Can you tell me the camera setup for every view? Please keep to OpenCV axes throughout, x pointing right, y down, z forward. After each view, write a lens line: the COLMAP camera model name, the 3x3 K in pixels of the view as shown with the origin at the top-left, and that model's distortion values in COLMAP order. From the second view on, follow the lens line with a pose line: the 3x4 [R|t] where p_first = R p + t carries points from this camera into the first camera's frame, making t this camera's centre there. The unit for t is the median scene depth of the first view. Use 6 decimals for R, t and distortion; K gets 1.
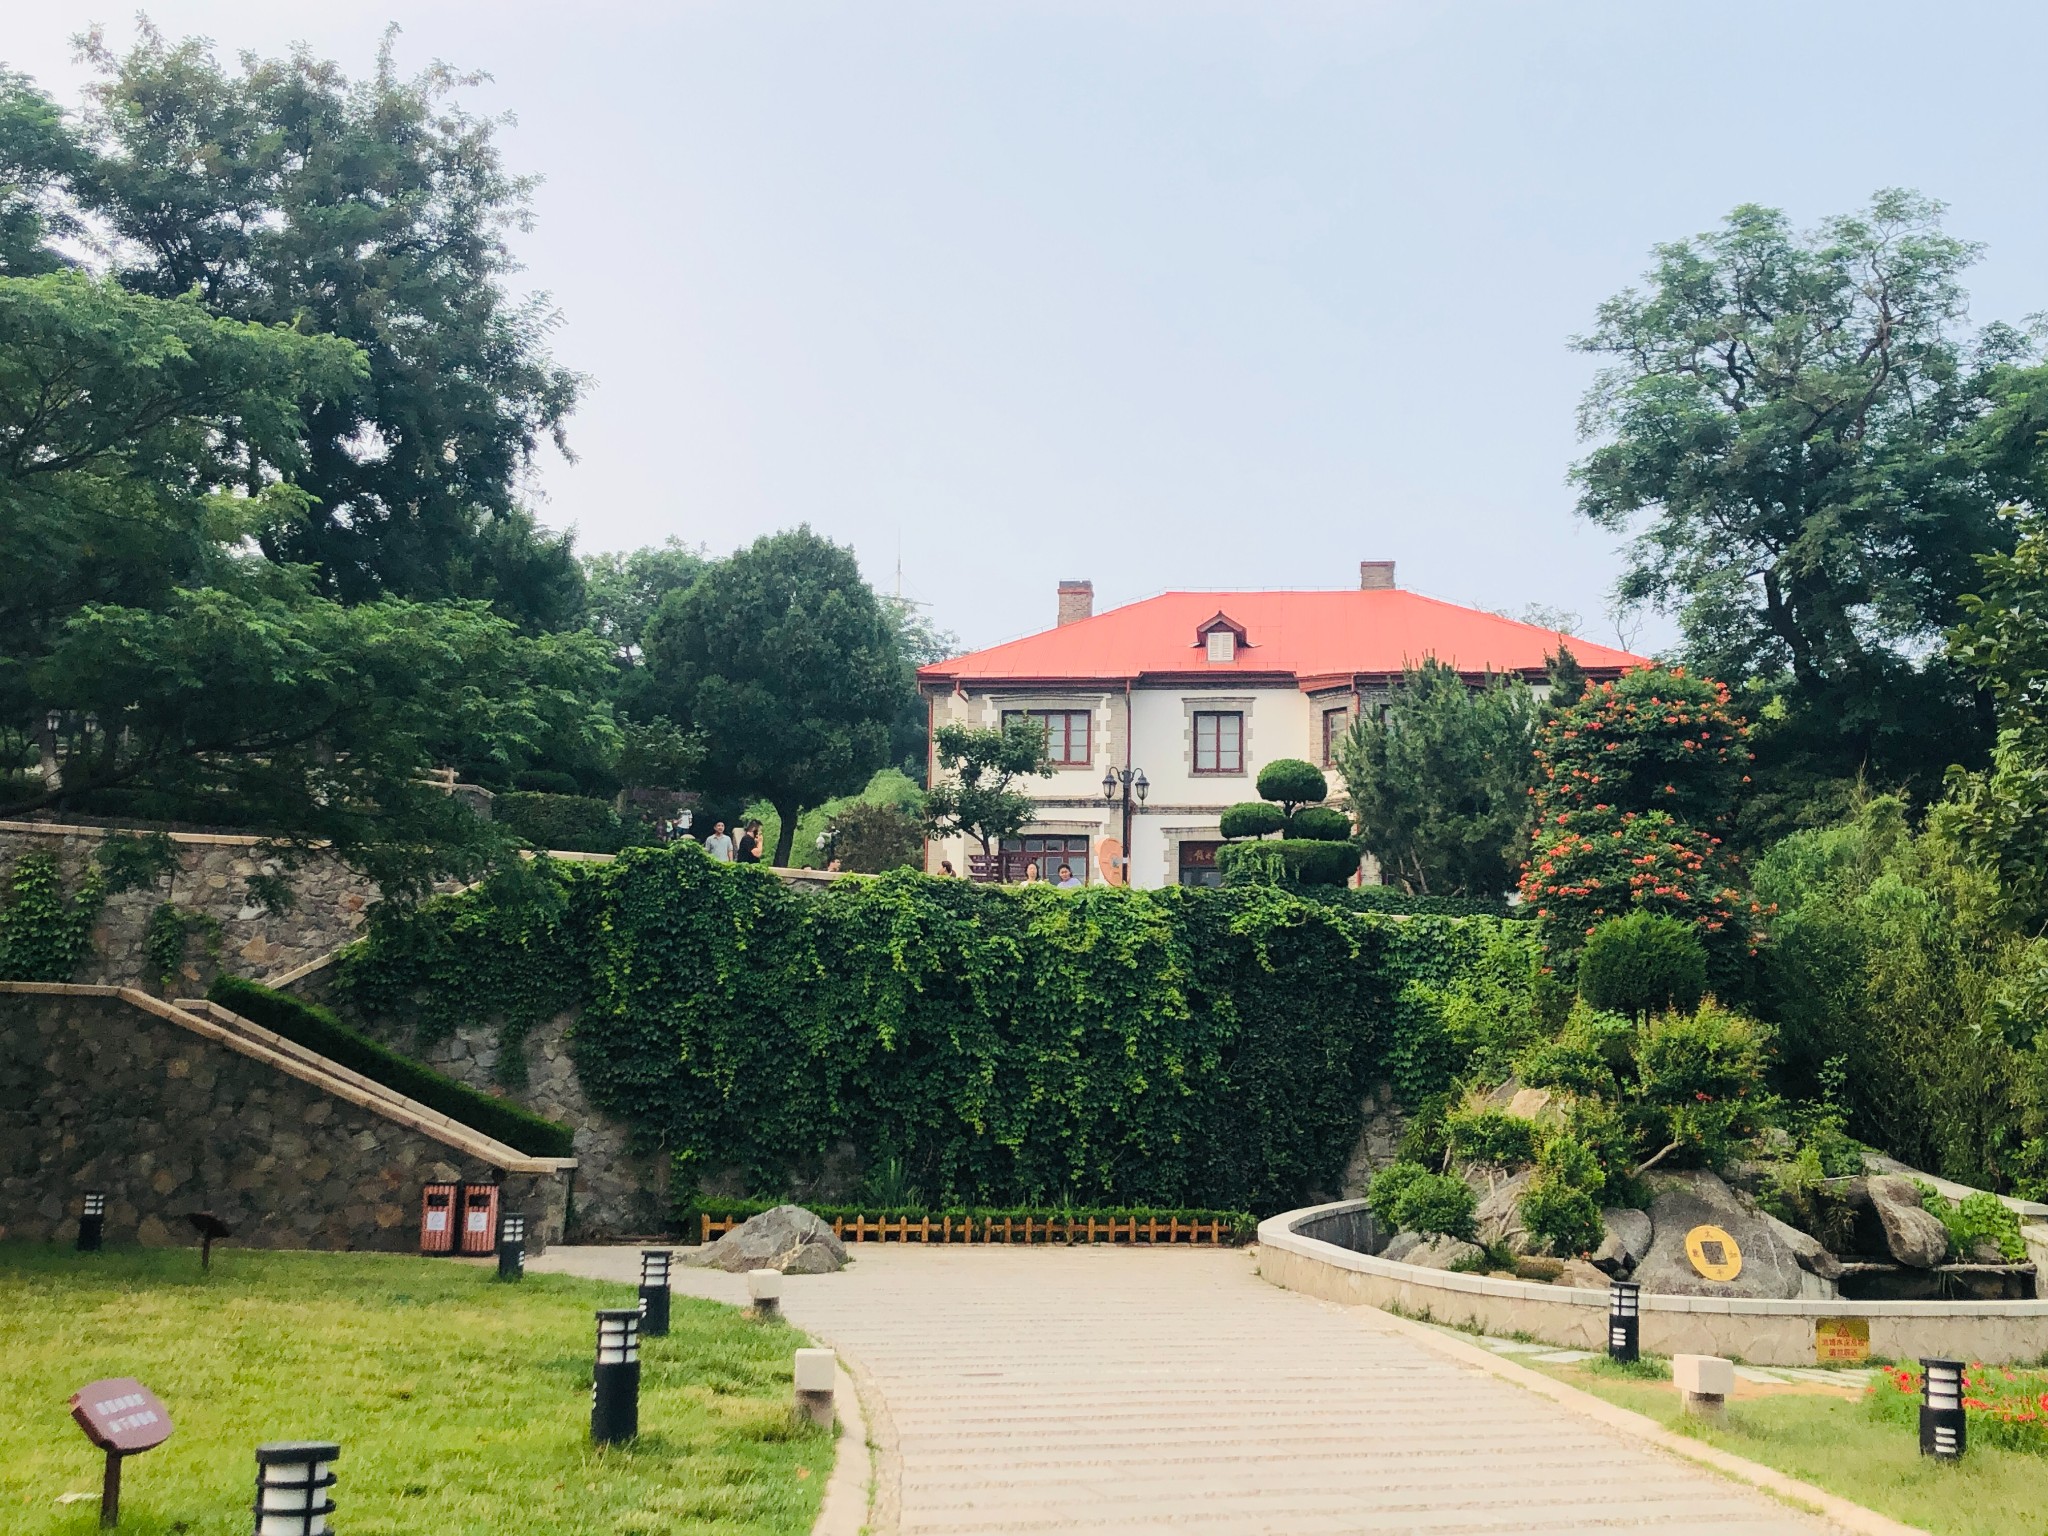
lens RADIAL K [[2448.3, 0, 980.8], [0, 2448.3, 752.9], [0, 0, 1]] dist [0.255619, -0.751921]
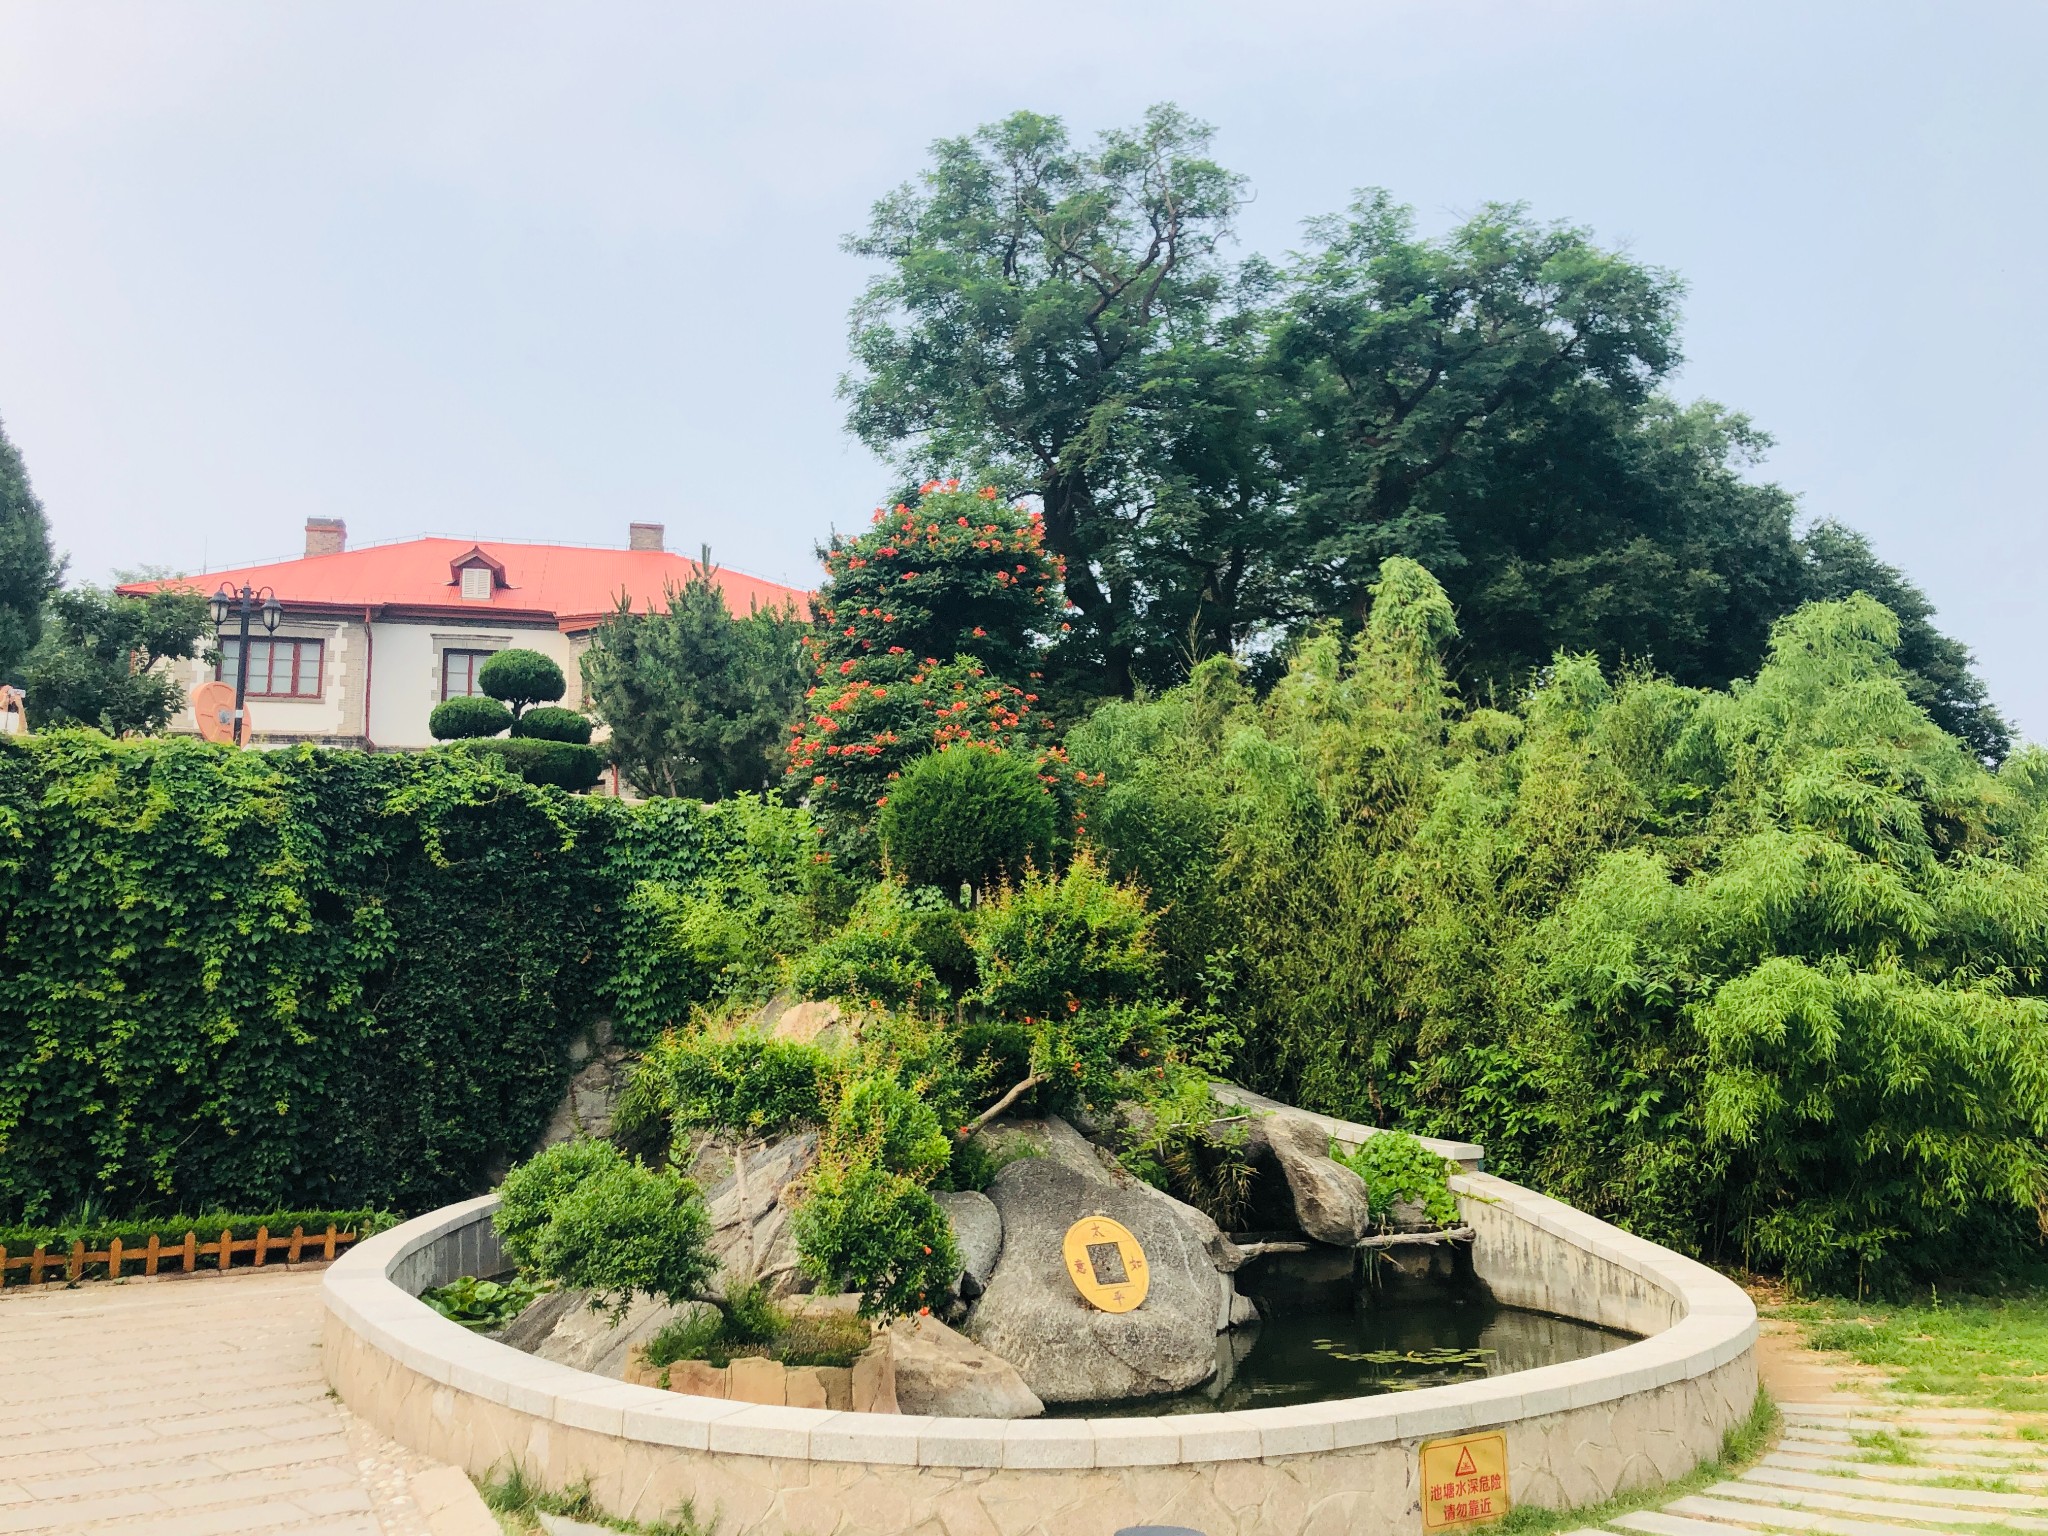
lens RADIAL K [[1548.9, 0, 1024.6], [0, 1548.9, 799.6], [0, 0, 1]] dist [0.022149, -0.001417]
pose [[0.928159, 0.032273, 0.370782, 0.108072], [-0.021216, 0.999201, -0.033861, 0.082548], [-0.371579, 0.023562, 0.928102, 0.528823]]
